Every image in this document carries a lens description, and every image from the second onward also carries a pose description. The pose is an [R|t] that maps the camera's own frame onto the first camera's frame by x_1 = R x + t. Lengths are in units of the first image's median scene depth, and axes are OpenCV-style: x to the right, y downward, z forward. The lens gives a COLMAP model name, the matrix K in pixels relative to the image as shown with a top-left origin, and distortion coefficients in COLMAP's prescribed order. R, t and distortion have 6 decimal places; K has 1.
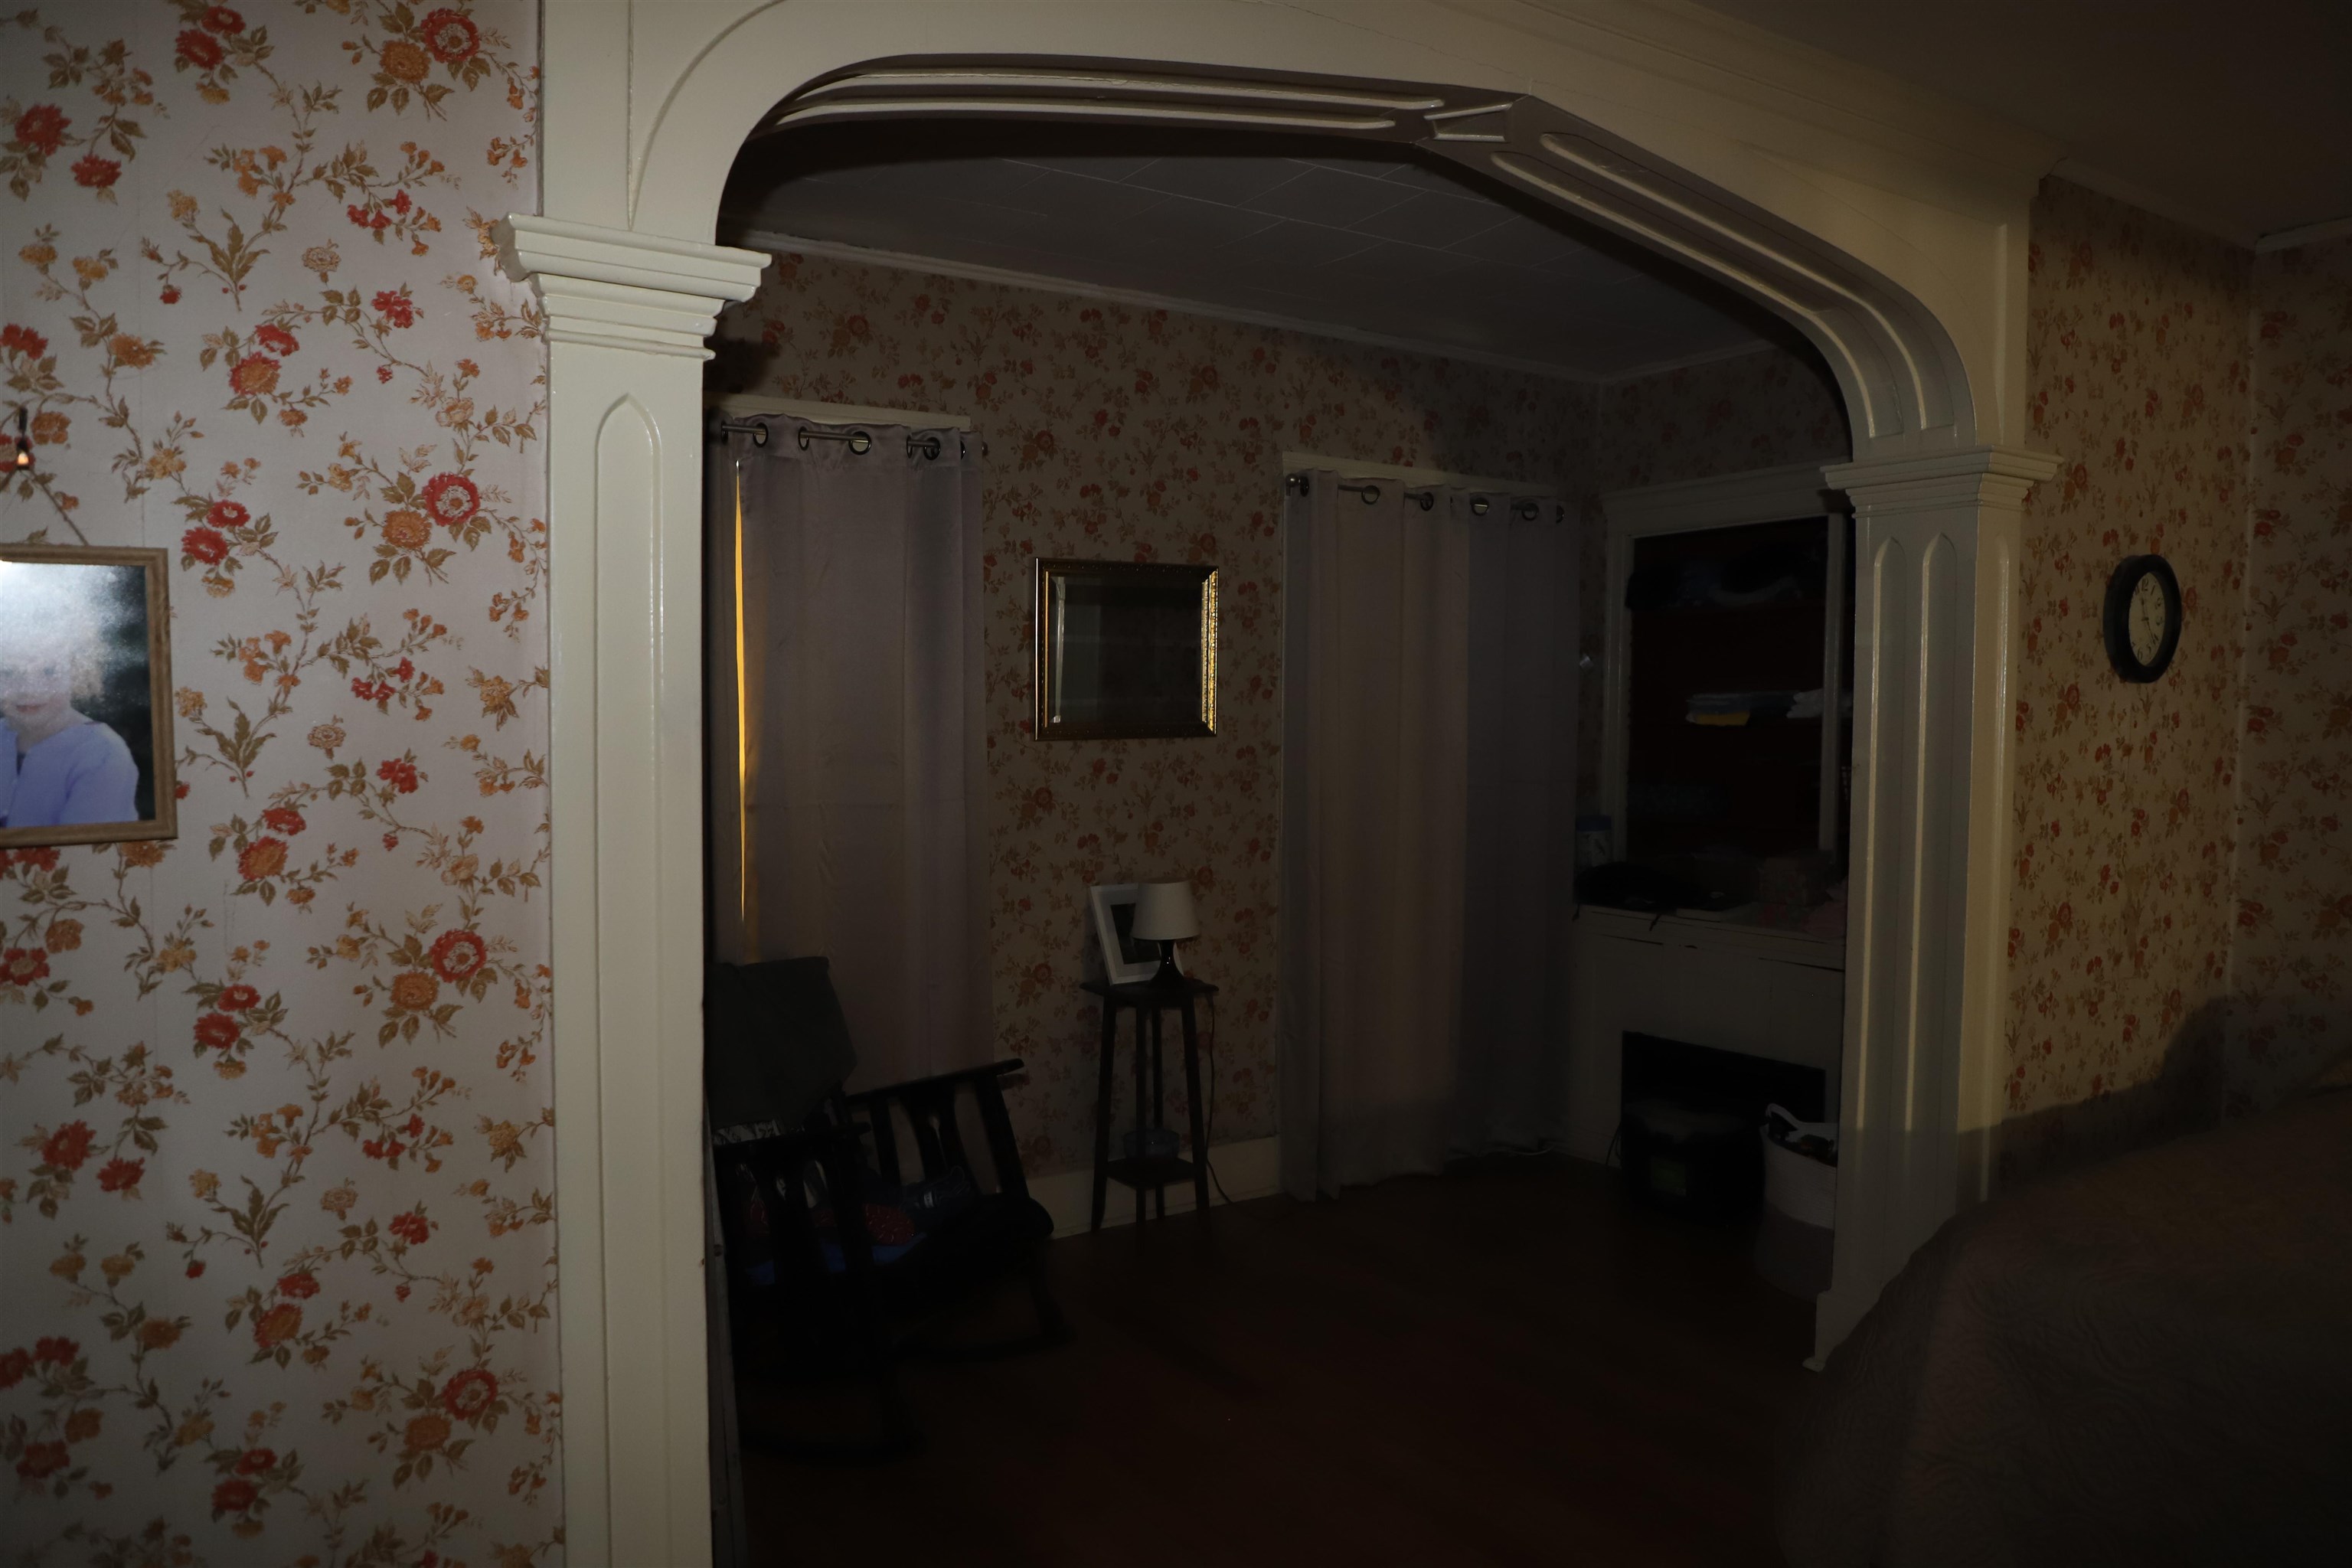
lens RADIAL K [[1584.5, 0, 1176.0], [0, 1584.5, 784.0], [0, 0, 1]] dist [-0.049609, 0.036649]
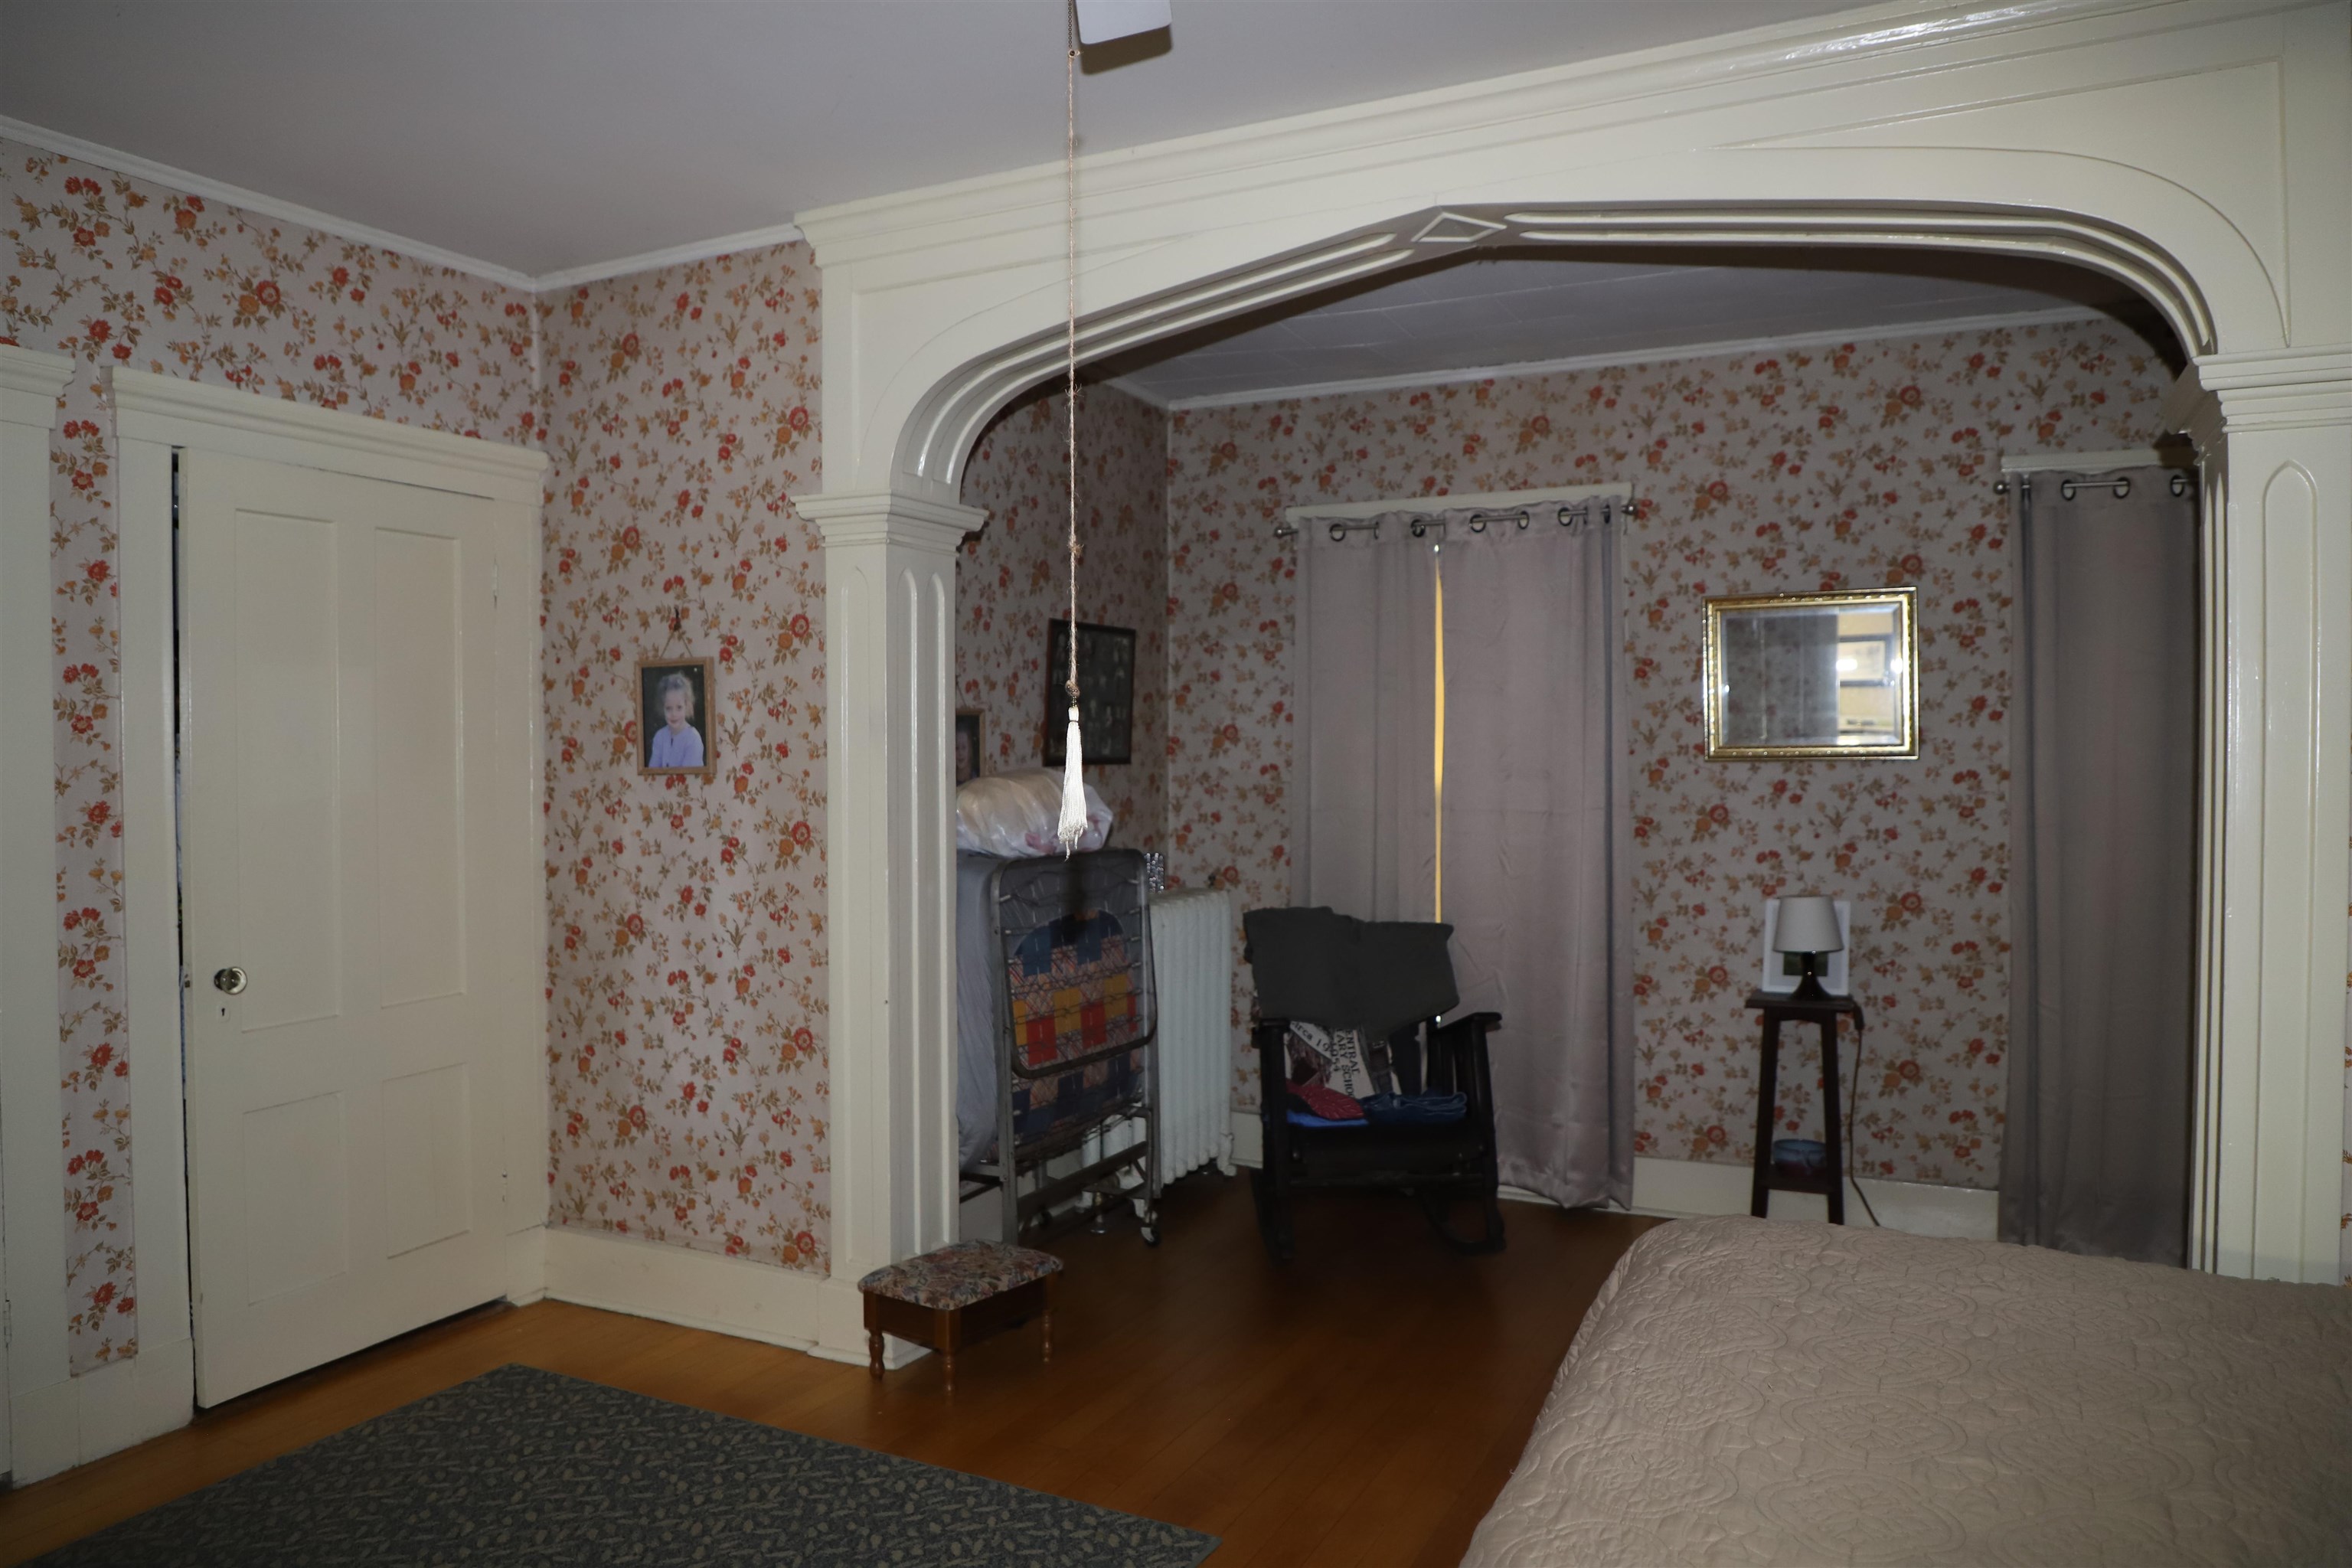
lens RADIAL K [[1584.5, 0, 1176.0], [0, 1584.5, 784.0], [0, 0, 1]] dist [-0.049609, 0.036649]
pose [[0.535388, 0.009947, -0.844547, 0.687095], [-0.041498, 0.999033, -0.014541, 0.020980], [0.843586, 0.042832, 0.535283, 0.106683]]
